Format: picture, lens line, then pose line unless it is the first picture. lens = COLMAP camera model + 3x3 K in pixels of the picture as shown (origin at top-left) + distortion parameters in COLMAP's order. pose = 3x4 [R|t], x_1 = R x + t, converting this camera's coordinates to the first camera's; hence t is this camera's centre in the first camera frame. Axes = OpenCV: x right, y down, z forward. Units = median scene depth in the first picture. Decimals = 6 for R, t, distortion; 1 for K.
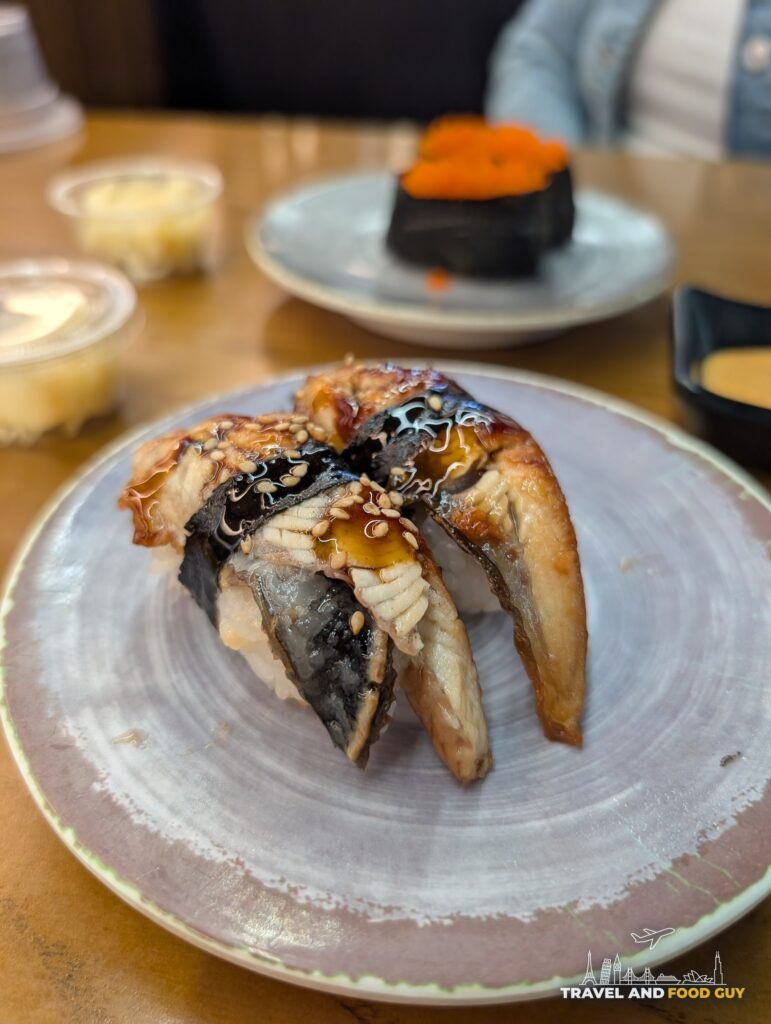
lens RADIAL K [[823.8, 0, 396.7], [0, 823.8, 506.6], [0, 0, 1]] dist [-0.036944, 0.011668]
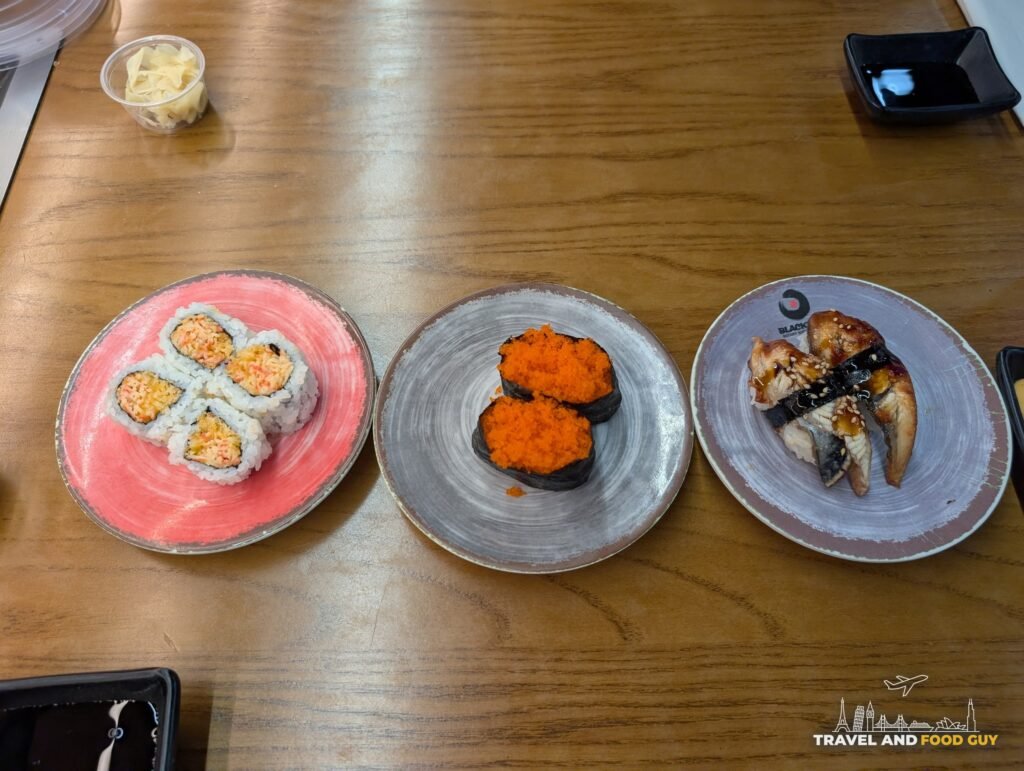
lens RADIAL K [[823.8, 0, 504.1], [0, 823.8, 378.3], [0, 0, 1]] dist [-0.036944, 0.011668]
pose [[0.987163, 0.132453, -0.089248, -1.024550], [-0.084489, 0.907275, 0.411964, -1.222160], [0.135538, -0.399135, 0.906819, -1.795139]]
